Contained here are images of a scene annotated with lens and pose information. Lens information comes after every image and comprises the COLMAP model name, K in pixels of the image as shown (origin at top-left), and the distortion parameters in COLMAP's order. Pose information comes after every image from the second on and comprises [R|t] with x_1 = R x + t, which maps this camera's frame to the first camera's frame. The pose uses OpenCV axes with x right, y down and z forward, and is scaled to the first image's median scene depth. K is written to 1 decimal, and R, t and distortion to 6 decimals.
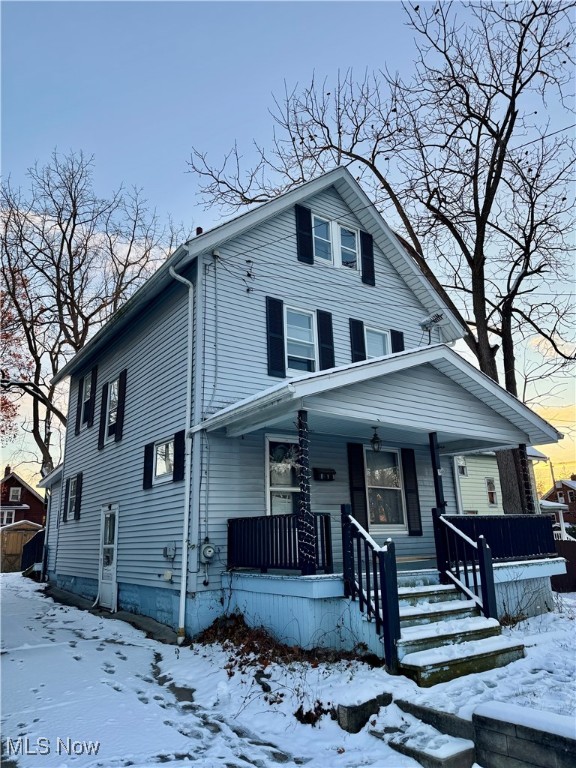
lens RADIAL K [[541.1, 0, 289.1], [0, 541.1, 377.3], [0, 0, 1]] dist [0.008010, -0.022254]
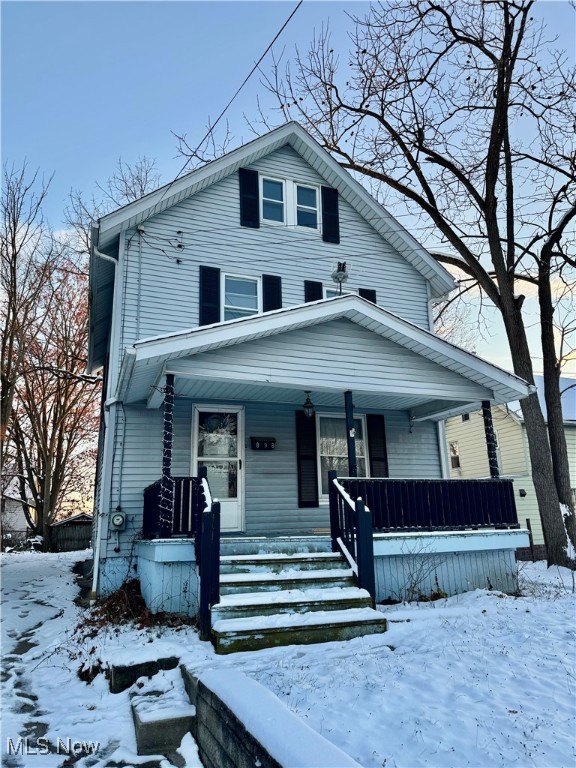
lens RADIAL K [[541.1, 0, 294.2], [0, 541.1, 381.6], [0, 0, 1]] dist [0.008010, -0.022254]
pose [[0.968364, -0.066461, -0.240530, 0.368087], [0.073725, 0.997051, 0.021316, 0.054714], [0.238404, -0.038375, 0.970408, 0.082793]]
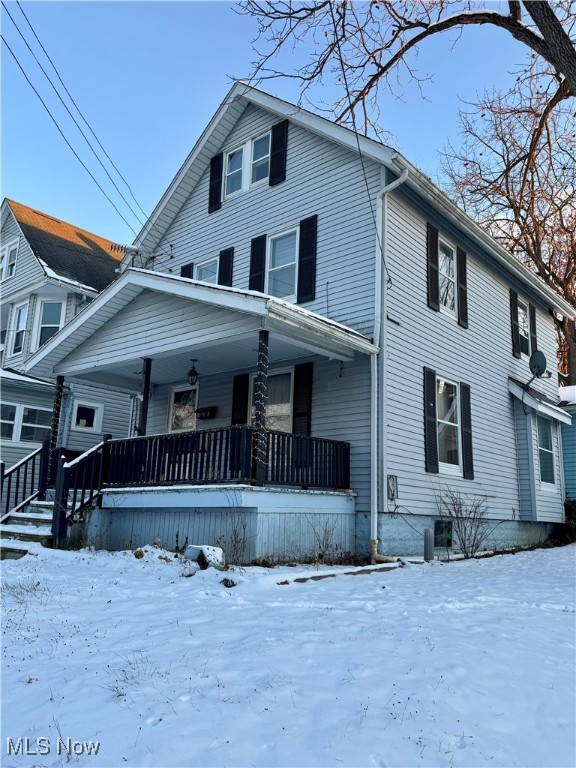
lens RADIAL K [[595.7, 0, 288.6], [0, 595.7, 390.0], [0, 0, 1]] dist [-0.001981, -0.010925]
pose [[0.235826, -0.169881, -0.956832, 1.239205], [0.240487, 0.964179, -0.111914, 0.312133], [0.941569, -0.203713, 0.268232, 0.874696]]
